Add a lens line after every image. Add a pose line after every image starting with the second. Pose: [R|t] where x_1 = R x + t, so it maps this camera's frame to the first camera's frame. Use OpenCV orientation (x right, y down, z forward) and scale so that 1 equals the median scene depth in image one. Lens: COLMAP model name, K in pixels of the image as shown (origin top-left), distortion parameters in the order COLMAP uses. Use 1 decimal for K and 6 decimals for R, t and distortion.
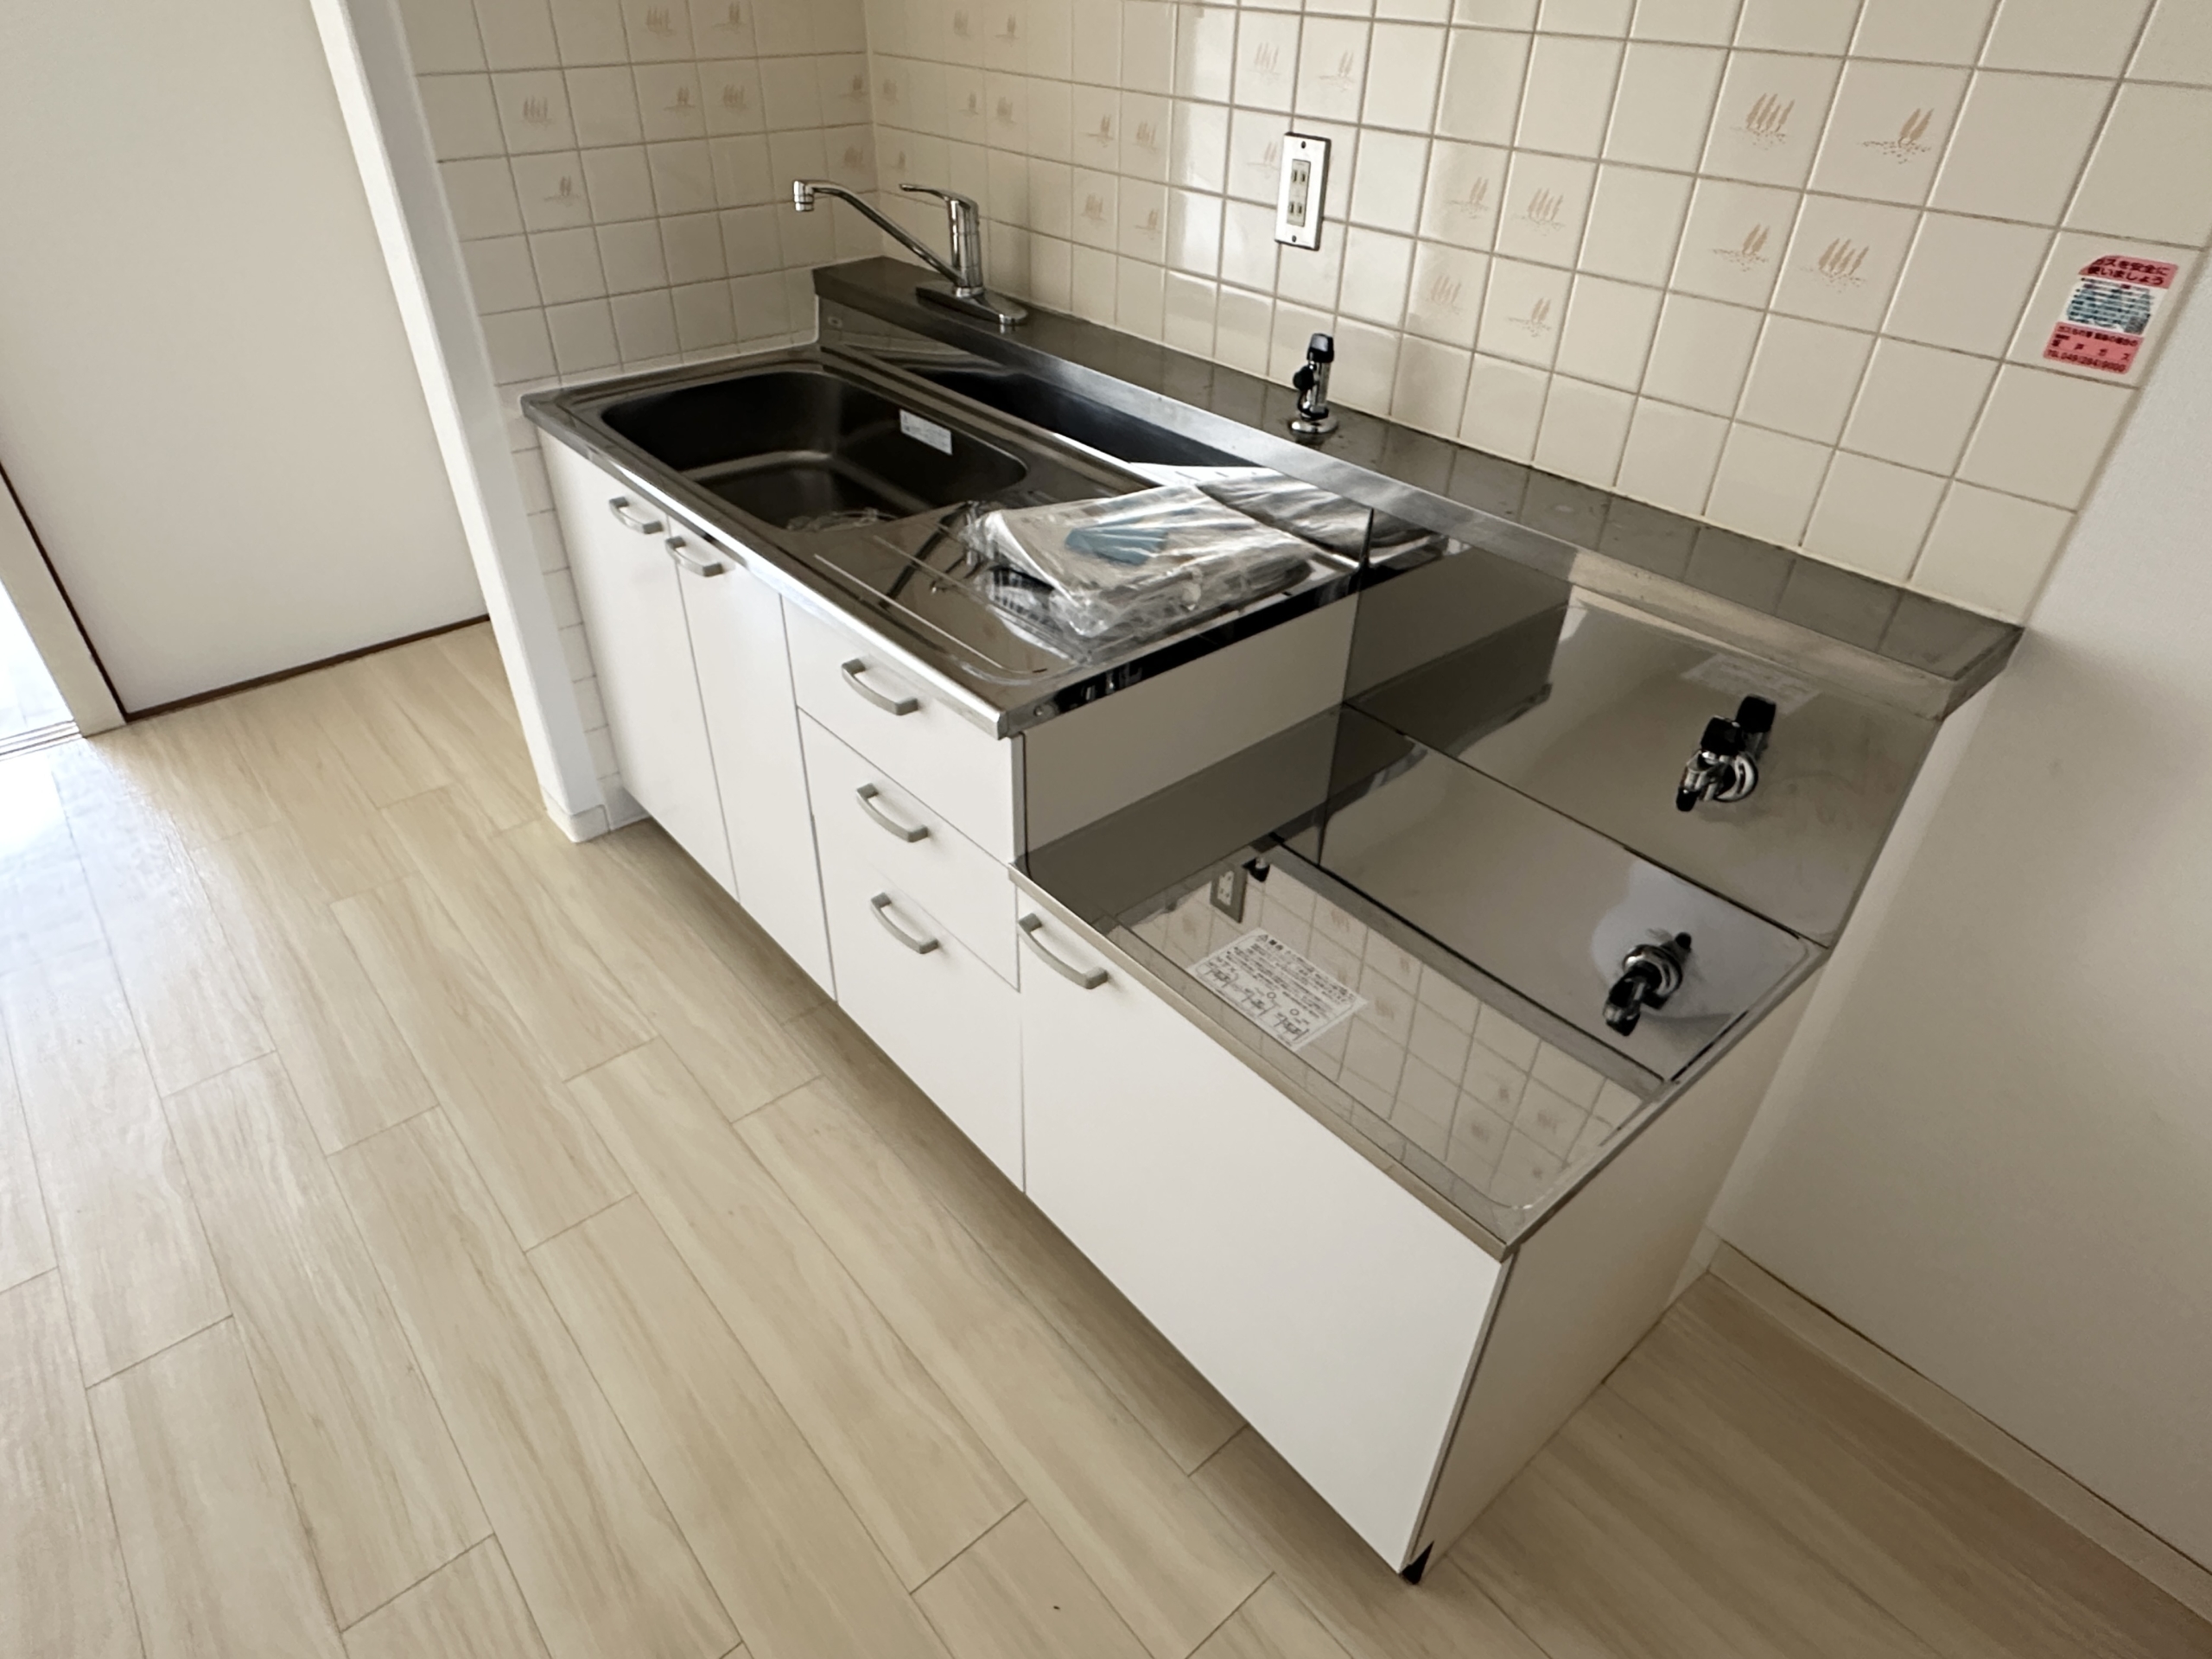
lens RADIAL K [[1266.2, 0, 1106.0], [0, 1266.2, 829.5], [0, 0, 1]] dist [-0.003443, -0.000521]
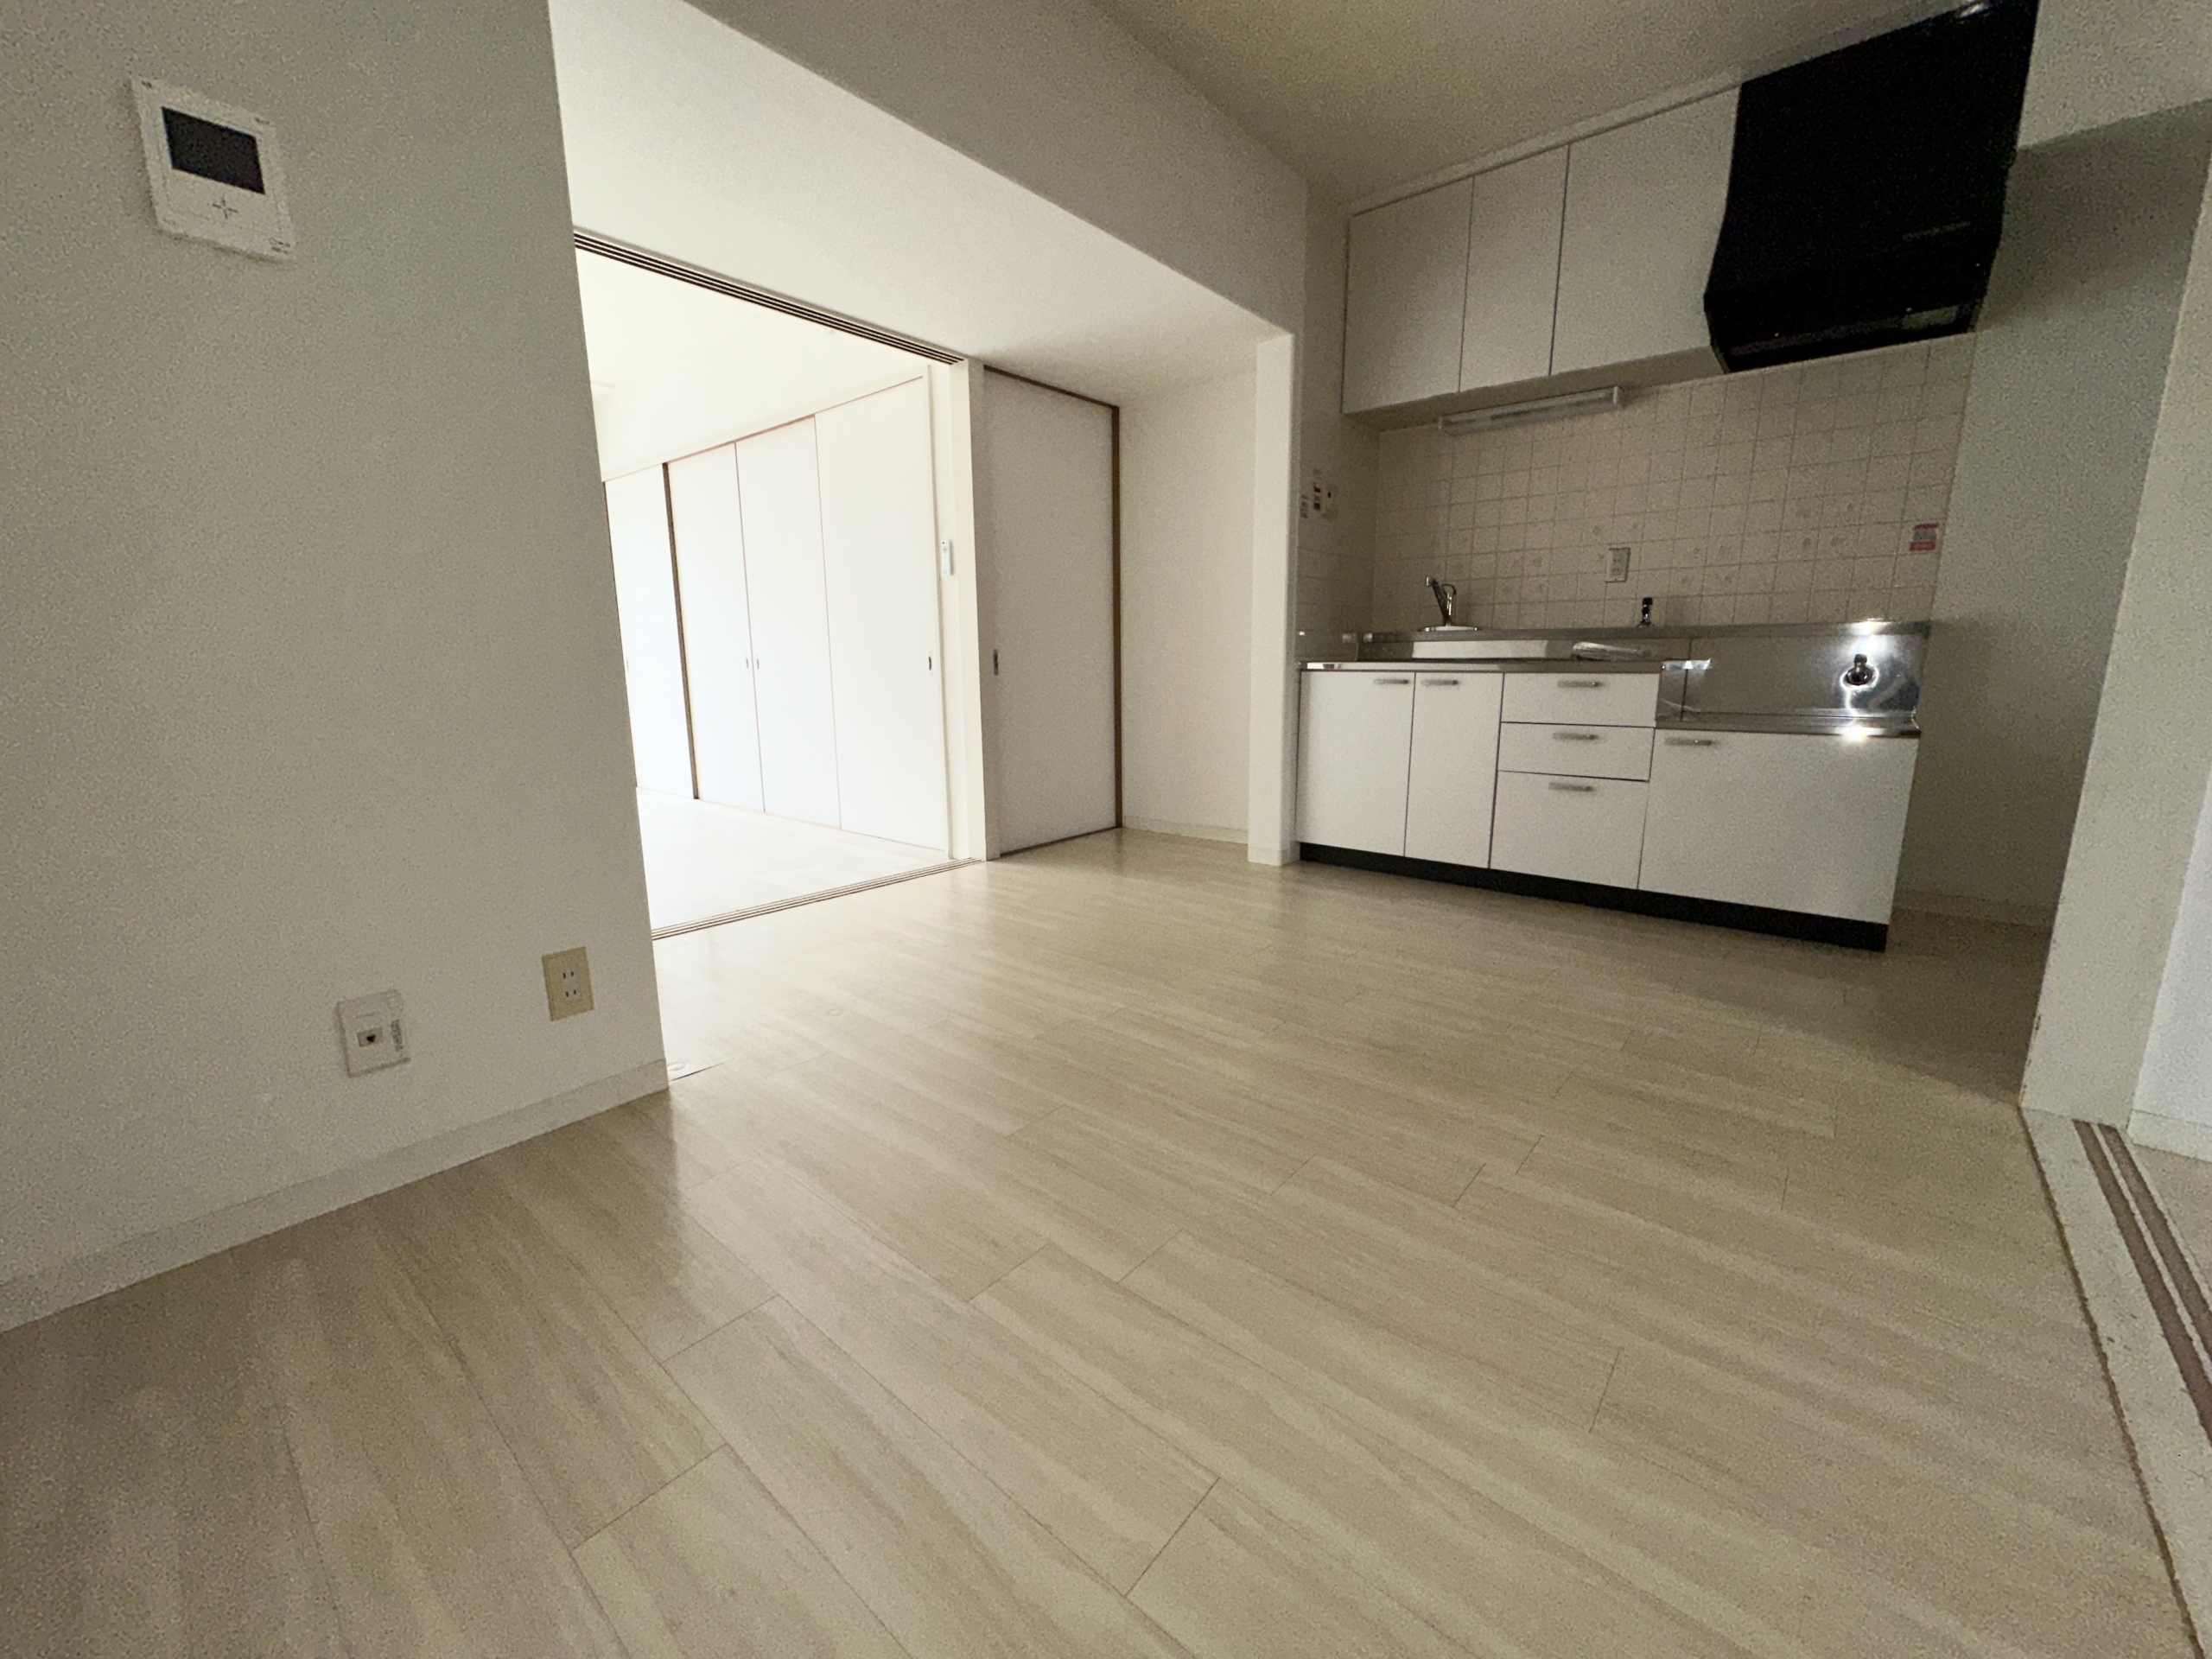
lens RADIAL K [[888.7, 0, 1106.0], [0, 888.7, 829.5], [0, 0, 1]] dist [-0.002177, -0.000001]
pose [[0.985805, -0.056772, 0.158005, -1.507934], [0.117598, 0.905166, -0.408468, 0.849325], [-0.119831, 0.421251, 0.898993, -0.550268]]
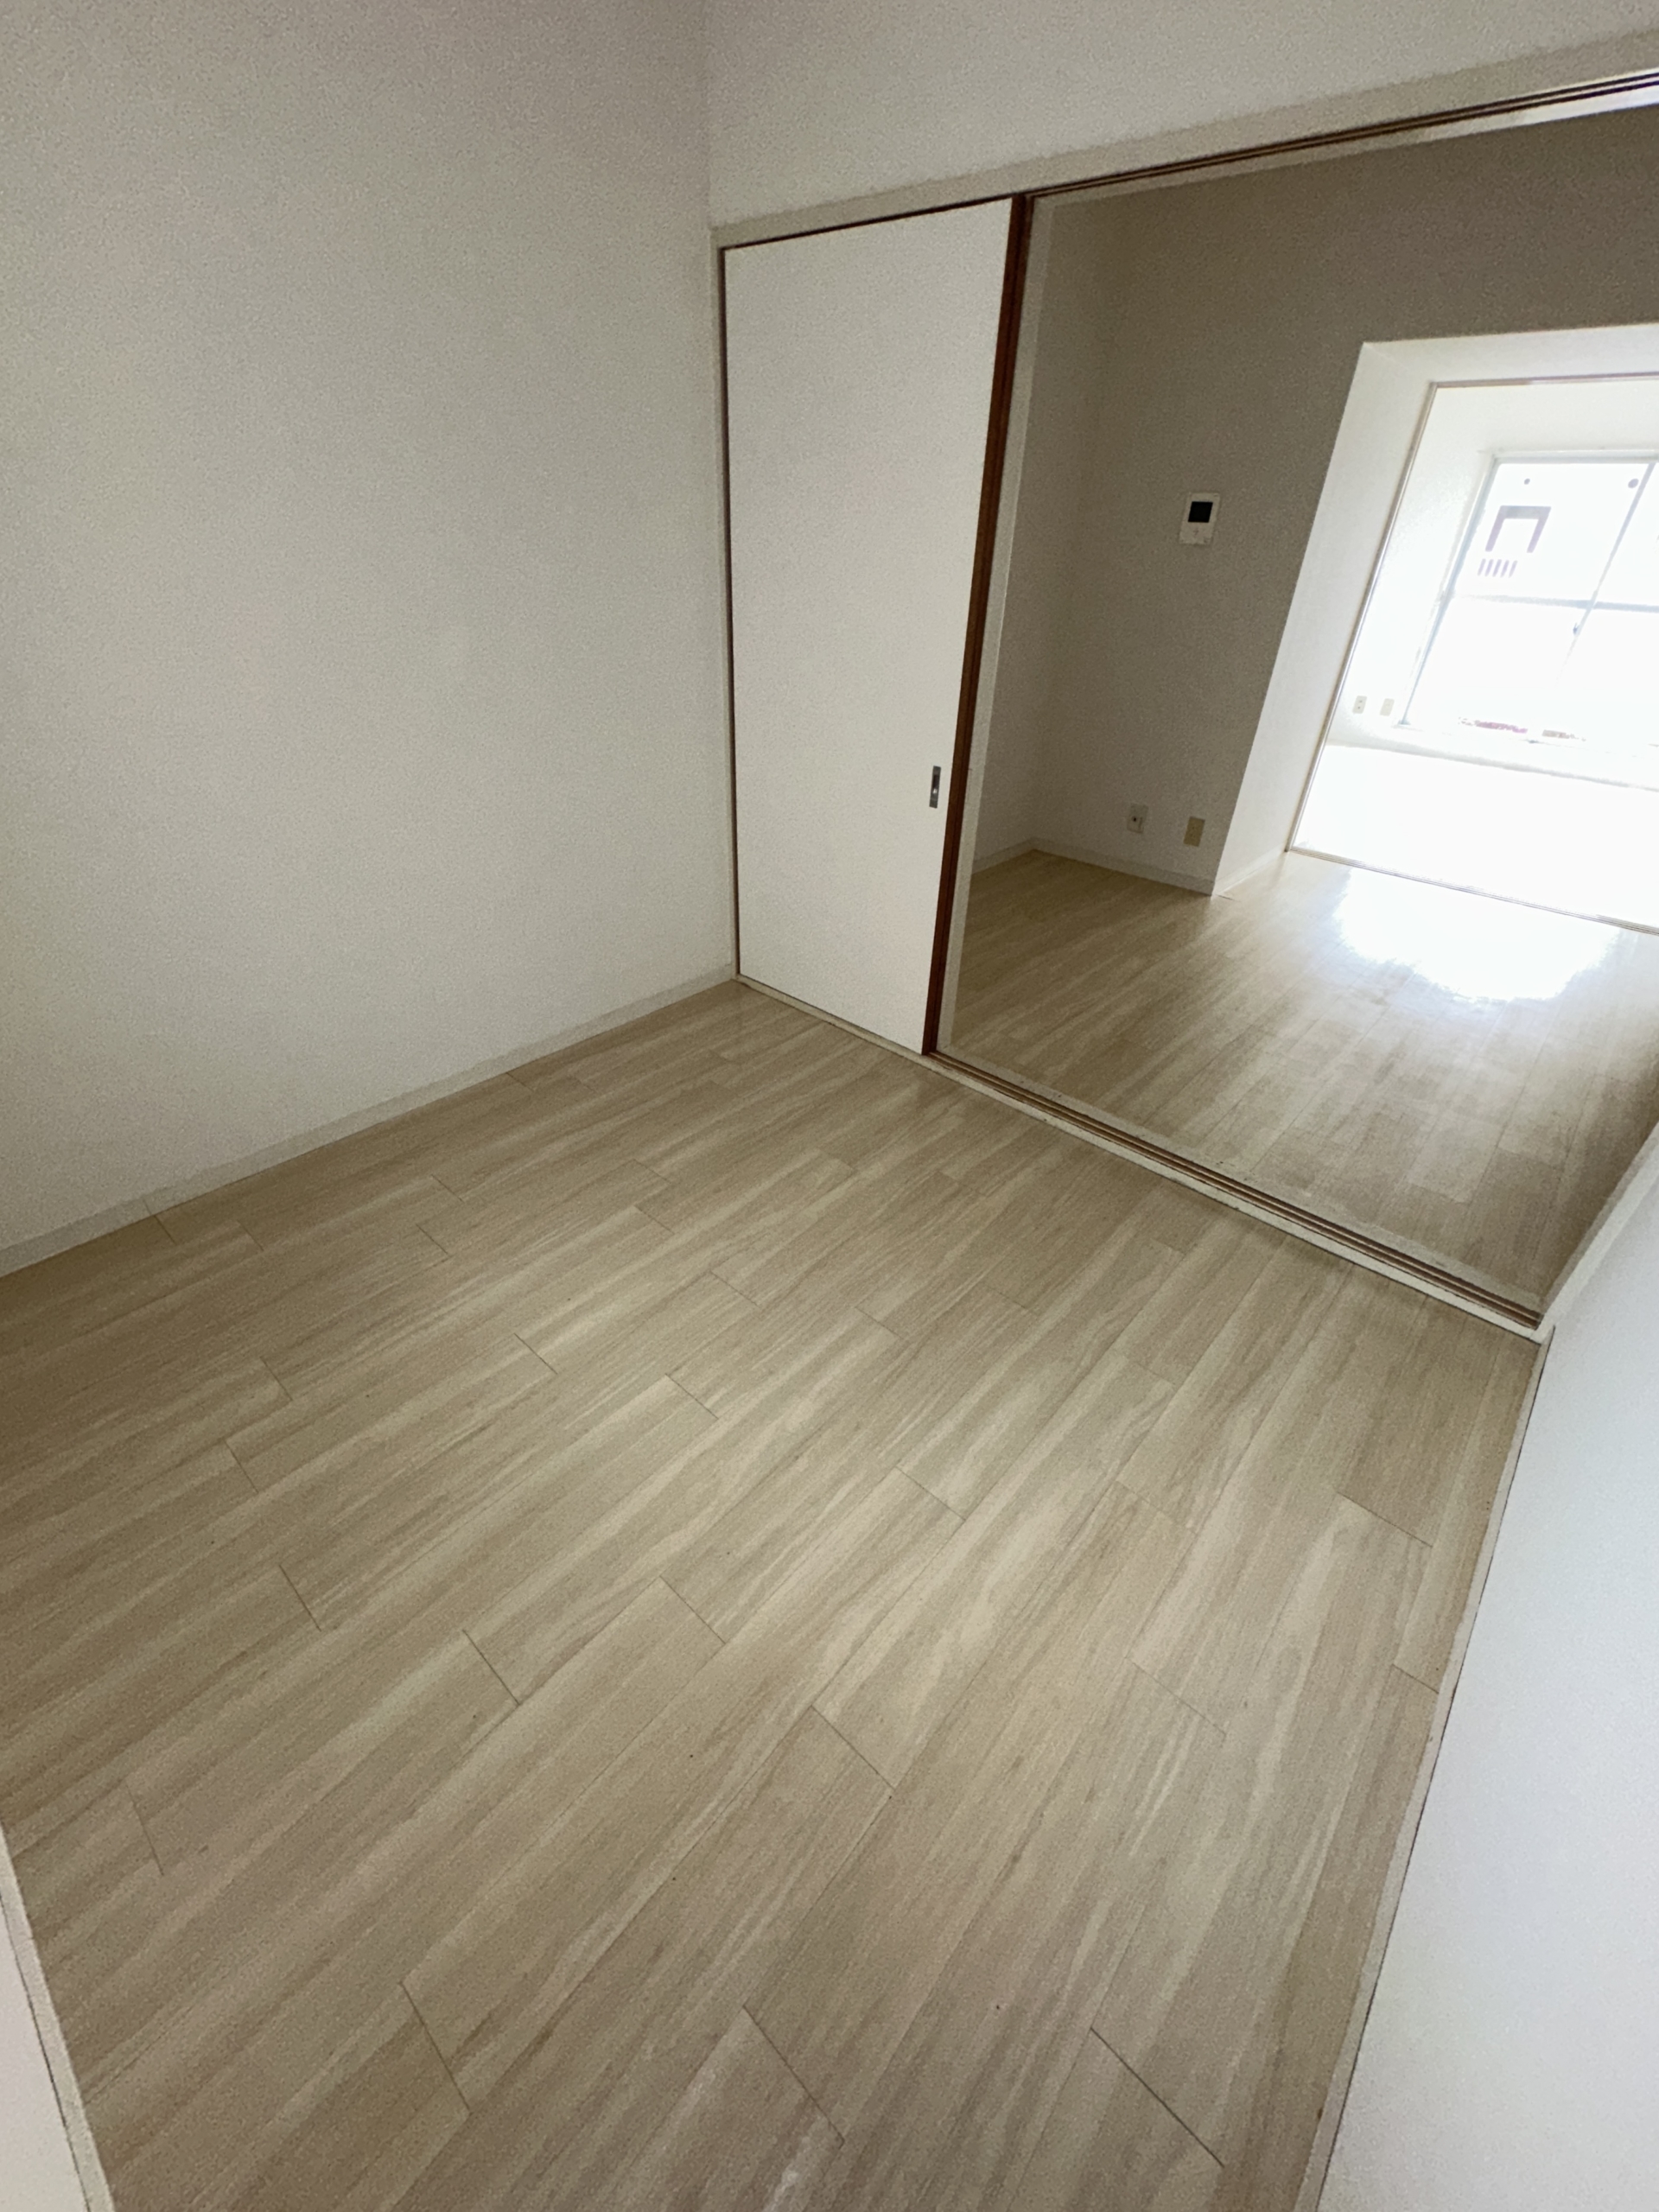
lens RADIAL K [[911.7, 0, 829.5], [0, 911.7, 1106.0], [0, 0, 1]] dist [-0.001155, -0.000283]
pose [[0.136150, 0.534723, -0.833987, 0.614209], [-0.607040, 0.710308, 0.356323, 0.782985], [0.782921, 0.457750, 0.421307, -1.089039]]
